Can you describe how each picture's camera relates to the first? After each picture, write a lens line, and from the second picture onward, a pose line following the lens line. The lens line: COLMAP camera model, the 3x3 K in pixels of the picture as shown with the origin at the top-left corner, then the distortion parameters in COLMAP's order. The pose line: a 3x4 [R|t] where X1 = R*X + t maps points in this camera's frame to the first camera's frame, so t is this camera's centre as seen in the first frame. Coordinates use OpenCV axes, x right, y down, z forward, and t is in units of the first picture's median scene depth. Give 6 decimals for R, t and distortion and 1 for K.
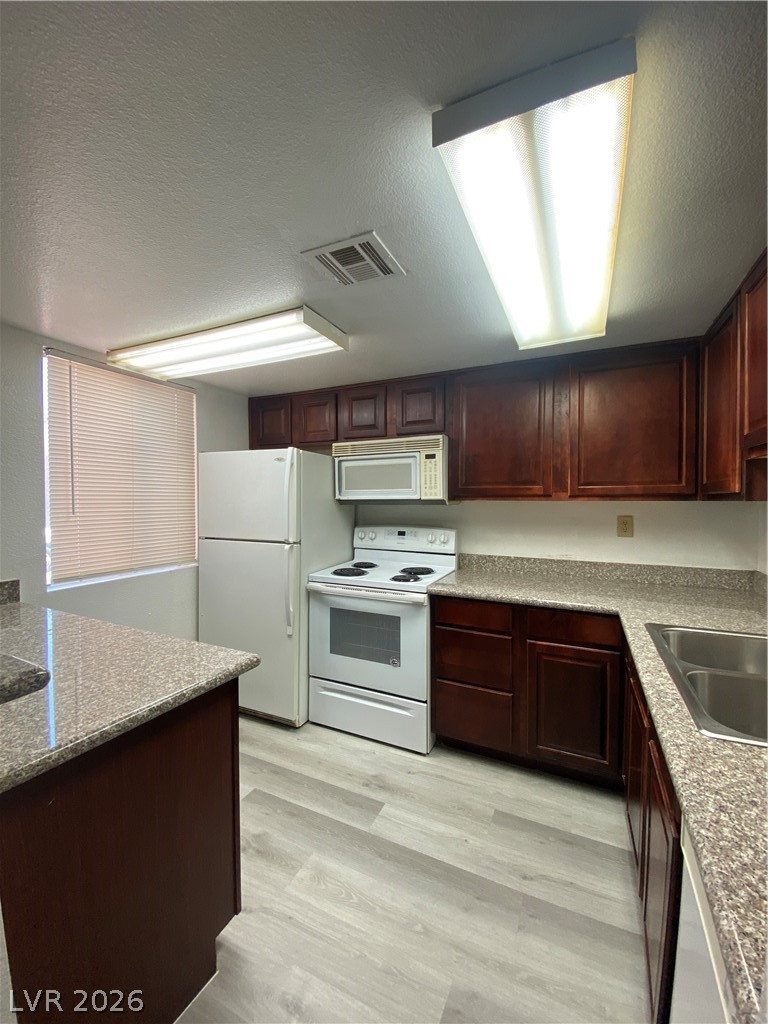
lens RADIAL K [[415.1, 0, 379.8], [0, 415.1, 515.2], [0, 0, 1]] dist [0.043494, -0.034530]
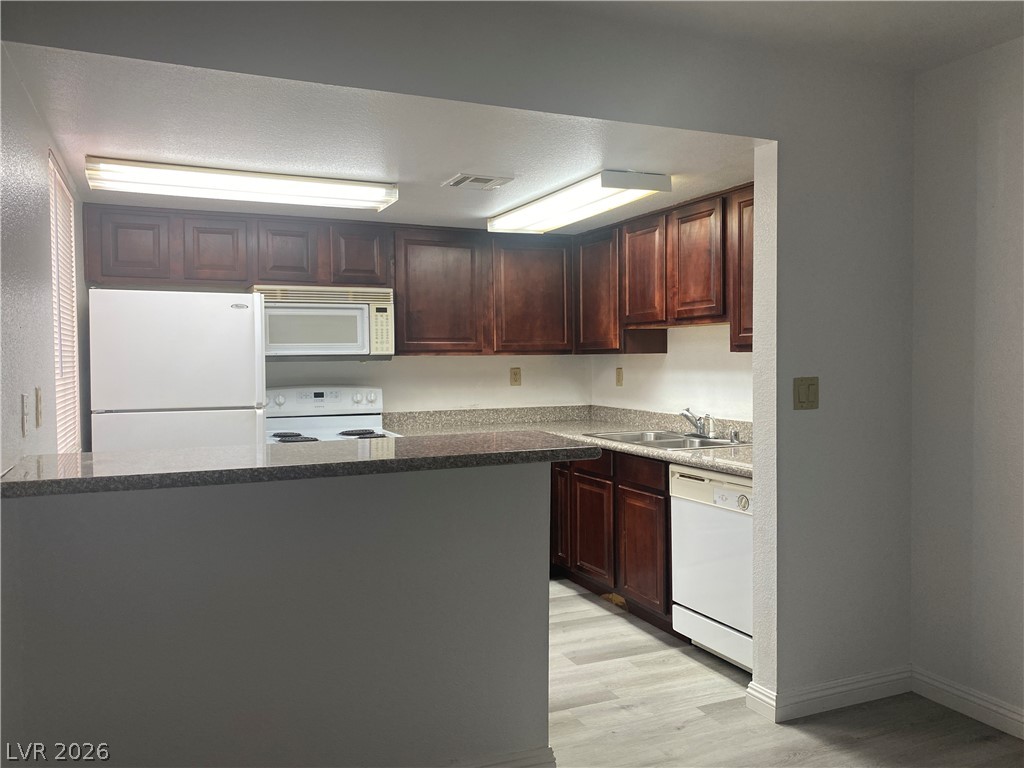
lens RADIAL K [[797.6, 0, 512.0], [0, 797.6, 384.0], [0, 0, 1]] dist [0.081509, -0.001529]
pose [[0.640552, -0.033054, 0.767203, -1.189862], [0.037106, 0.999238, 0.012071, 0.020427], [-0.767018, 0.020736, 0.641291, -0.452331]]
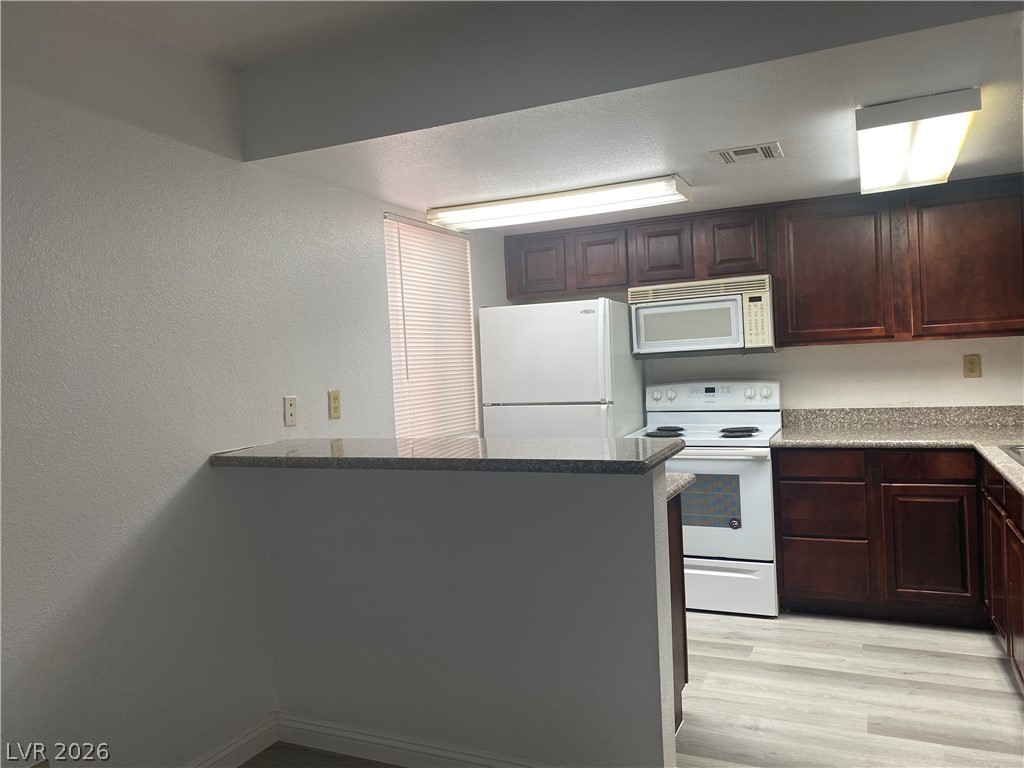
lens RADIAL K [[801.0, 0, 496.3], [0, 801.0, 386.5], [0, 0, 1]] dist [0.007892, 0.000090]
pose [[0.998714, -0.049517, 0.010874, -0.496058], [0.049590, 0.998748, -0.006542, 0.032303], [-0.010536, 0.007073, 0.999919, -0.776287]]
